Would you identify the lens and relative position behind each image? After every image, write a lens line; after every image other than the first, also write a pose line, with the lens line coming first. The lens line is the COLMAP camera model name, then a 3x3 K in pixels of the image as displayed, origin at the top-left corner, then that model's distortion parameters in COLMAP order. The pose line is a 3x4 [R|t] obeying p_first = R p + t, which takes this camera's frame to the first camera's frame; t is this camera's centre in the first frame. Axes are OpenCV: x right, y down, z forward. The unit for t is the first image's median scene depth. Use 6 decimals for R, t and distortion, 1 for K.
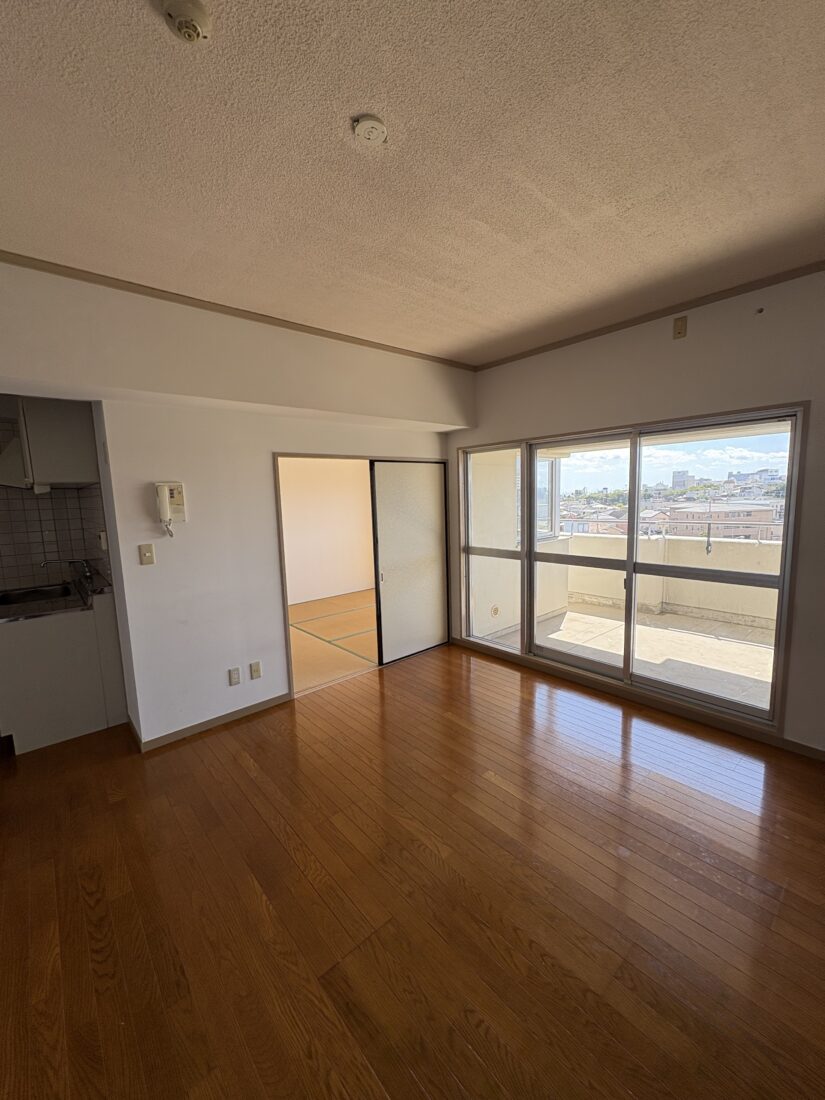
lens RADIAL K [[441.4, 0, 416.6], [0, 441.4, 549.0], [0, 0, 1]] dist [0.005762, -0.000207]
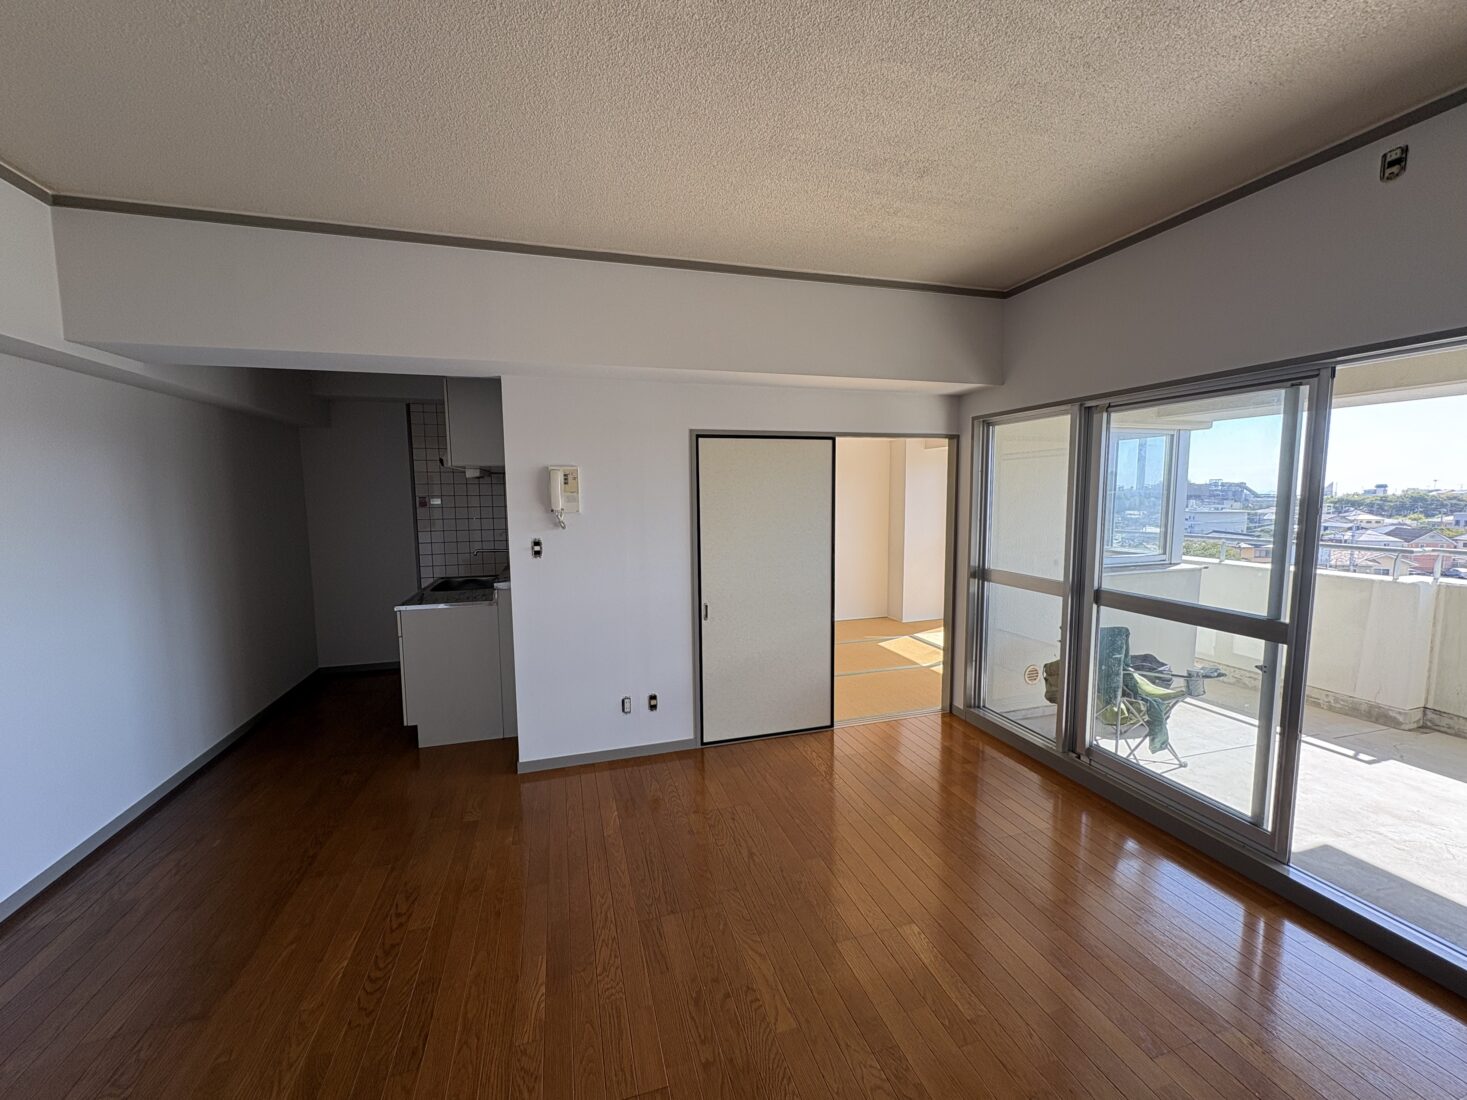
lens RADIAL K [[588.6, 0, 746.0], [0, 588.6, 548.7], [0, 0, 1]] dist [0.005762, -0.000207]
pose [[0.908968, 0.062001, -0.412229, 0.195215], [-0.070012, 0.997537, -0.004343, -0.008468], [0.410944, 0.032808, 0.911070, 0.088372]]
